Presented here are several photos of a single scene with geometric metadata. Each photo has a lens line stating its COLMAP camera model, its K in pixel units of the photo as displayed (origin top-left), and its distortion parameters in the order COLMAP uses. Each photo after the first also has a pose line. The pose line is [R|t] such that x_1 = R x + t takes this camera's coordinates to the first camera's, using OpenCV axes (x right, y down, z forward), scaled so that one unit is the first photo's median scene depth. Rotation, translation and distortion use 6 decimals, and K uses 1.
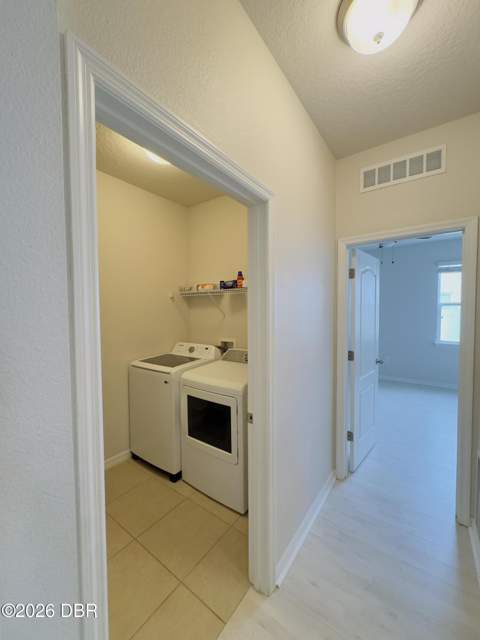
lens RADIAL K [[255.9, 0, 242.1], [0, 255.9, 320.6], [0, 0, 1]] dist [0.000887, -0.000118]
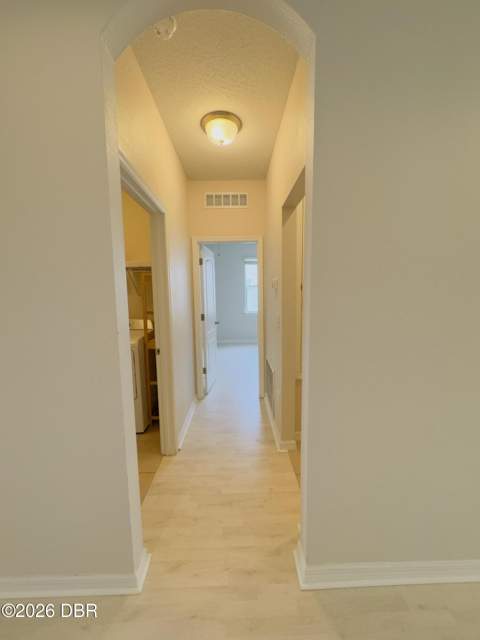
lens RADIAL K [[255.9, 0, 242.1], [0, 255.9, 320.6], [0, 0, 1]] dist [0.000887, -0.000118]
pose [[0.797290, -0.072073, 0.599277, -0.294740], [0.036544, 0.996788, 0.071262, 0.060182], [-0.602489, -0.034916, 0.797363, -0.337653]]
